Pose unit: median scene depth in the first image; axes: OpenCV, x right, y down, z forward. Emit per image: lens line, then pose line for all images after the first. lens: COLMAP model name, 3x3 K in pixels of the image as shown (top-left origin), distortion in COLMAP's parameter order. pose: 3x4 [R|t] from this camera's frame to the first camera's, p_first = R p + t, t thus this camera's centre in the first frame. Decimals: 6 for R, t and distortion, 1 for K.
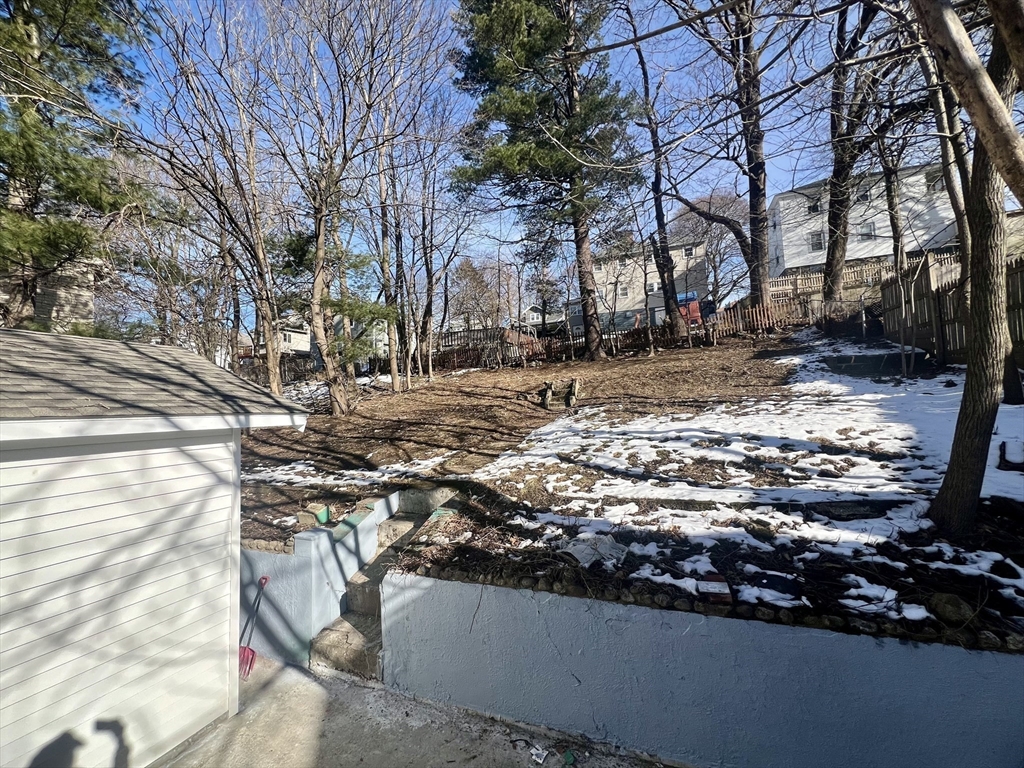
lens RADIAL K [[410.5, 0, 508.3], [0, 410.5, 382.6], [0, 0, 1]] dist [-0.001214, -0.000910]
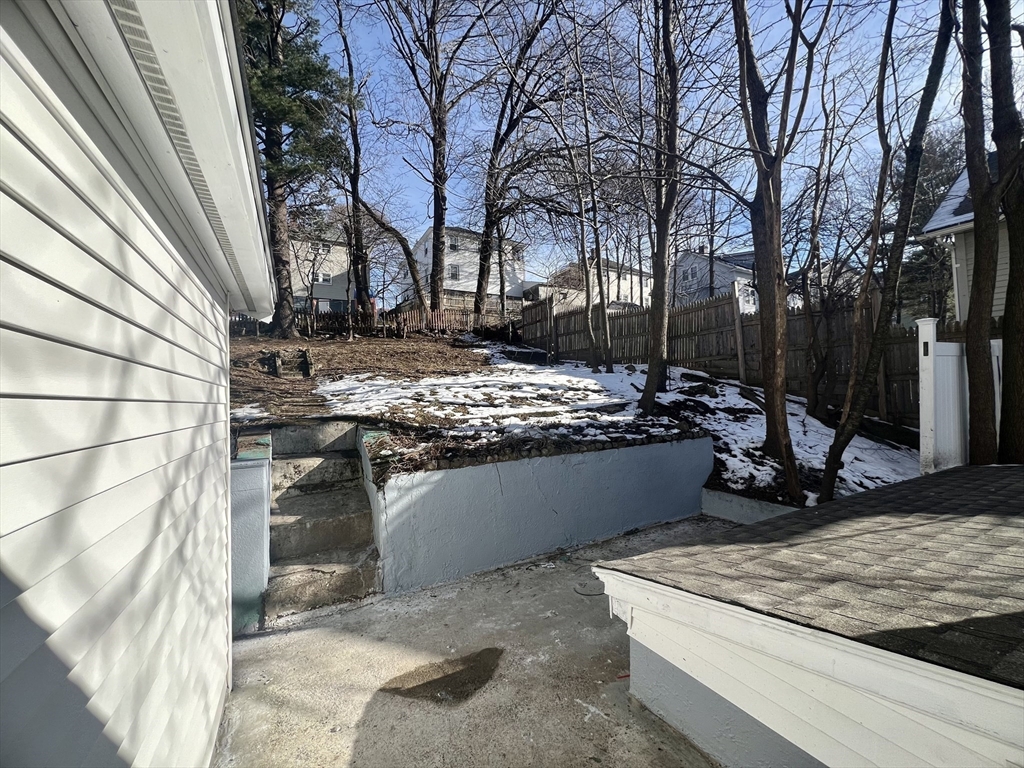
lens RADIAL K [[410.5, 0, 508.2], [0, 410.5, 383.7], [0, 0, 1]] dist [-0.001214, -0.000910]
pose [[0.639920, 0.045577, 0.767089, -0.653719], [-0.040030, 0.998861, -0.025953, 0.191375], [-0.767398, -0.014099, 0.641016, 0.124271]]
